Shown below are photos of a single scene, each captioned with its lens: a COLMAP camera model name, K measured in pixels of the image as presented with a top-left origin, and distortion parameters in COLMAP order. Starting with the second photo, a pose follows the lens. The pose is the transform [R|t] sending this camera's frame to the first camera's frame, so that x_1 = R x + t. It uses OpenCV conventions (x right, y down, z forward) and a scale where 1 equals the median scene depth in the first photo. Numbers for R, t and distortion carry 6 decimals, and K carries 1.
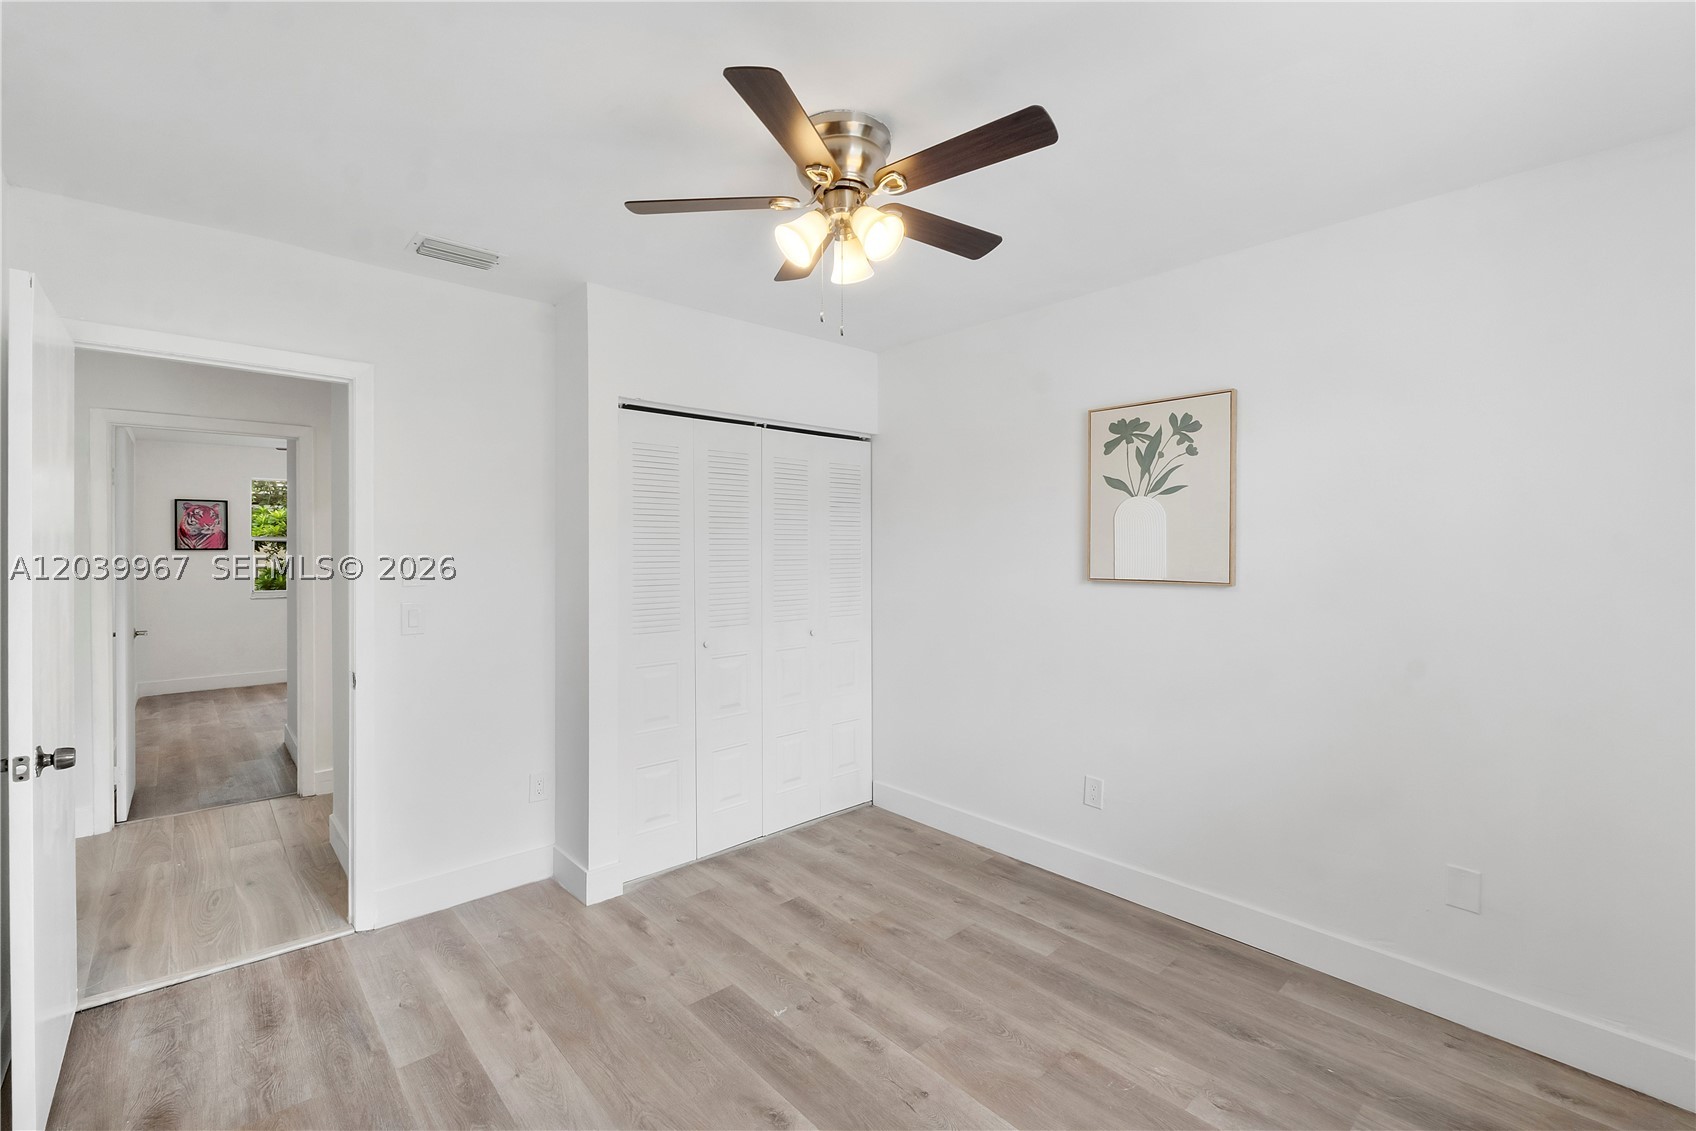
lens RADIAL K [[724.7, 0, 831.9], [0, 724.7, 563.6], [0, 0, 1]] dist [-0.009090, -0.000238]
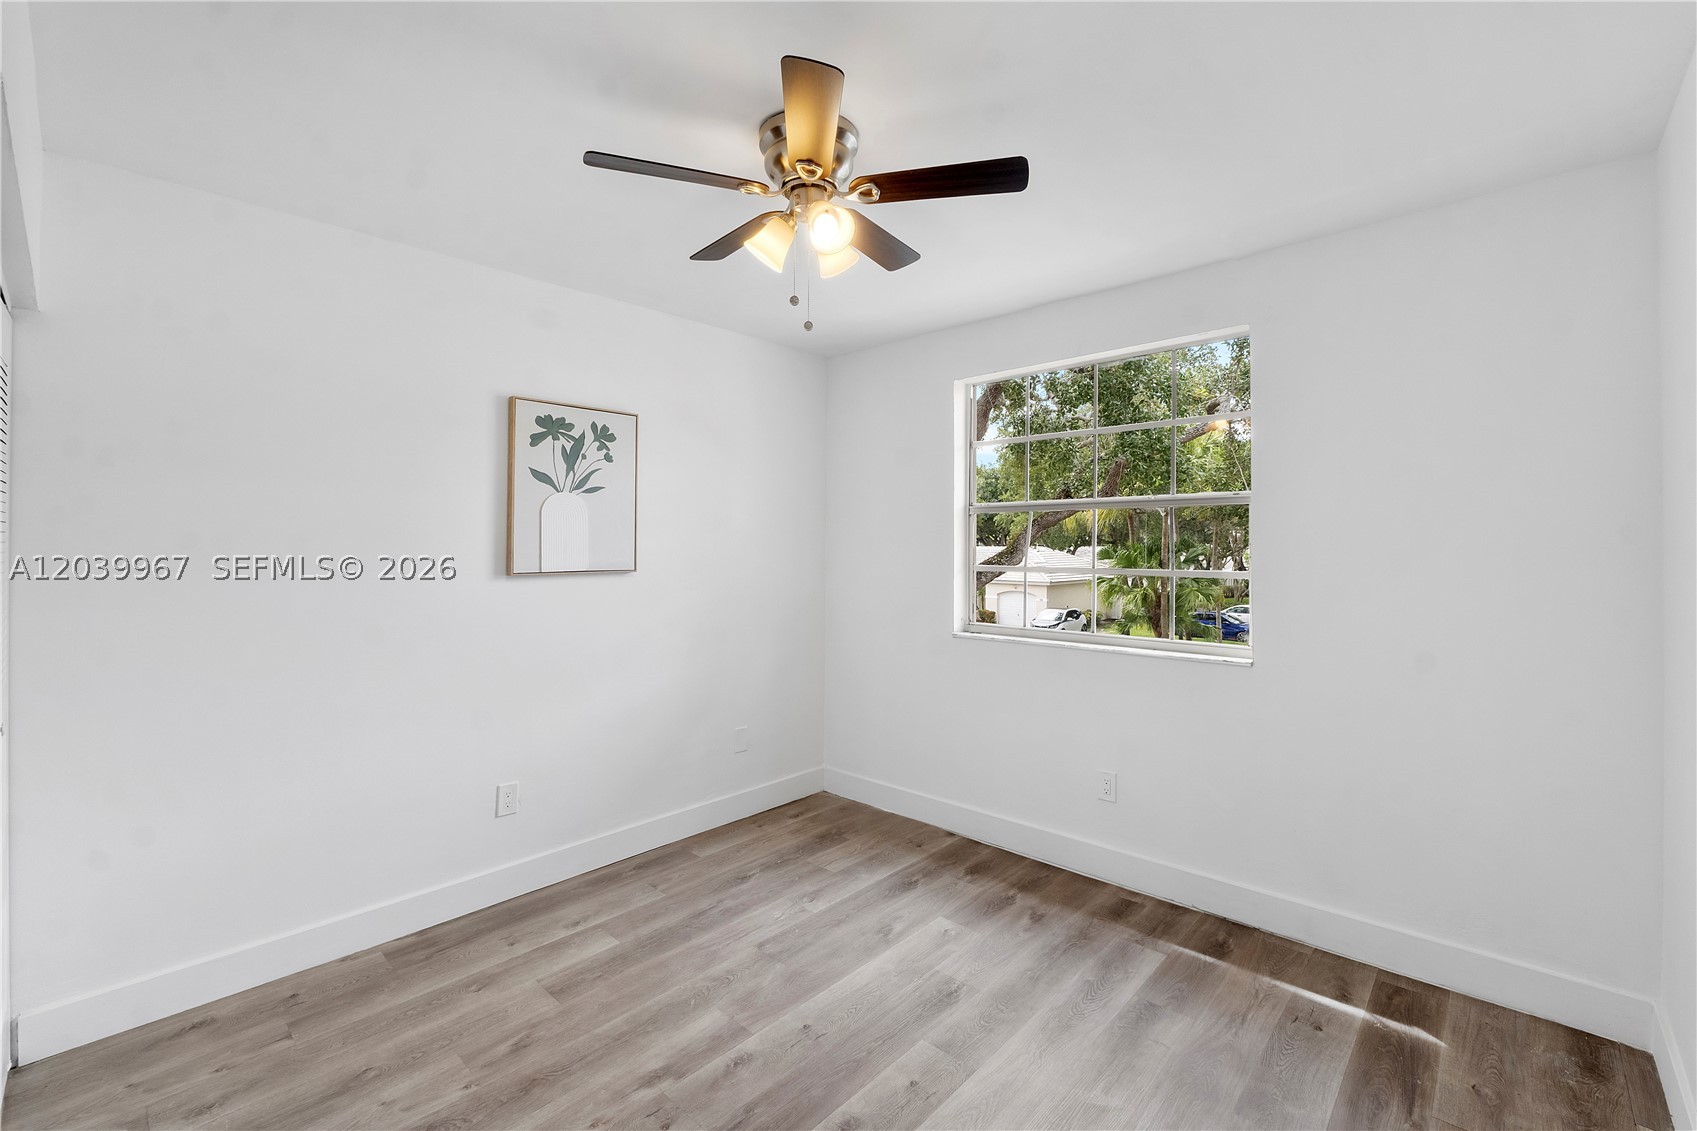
lens RADIAL K [[725.1, 0, 847.0], [0, 725.1, 553.6], [0, 0, 1]] dist [-0.009090, -0.000238]
pose [[-0.092274, -0.018073, 0.995570, -0.687839], [0.016924, 0.999662, 0.019716, -0.018140], [-0.995590, 0.018668, -0.091937, 0.713348]]
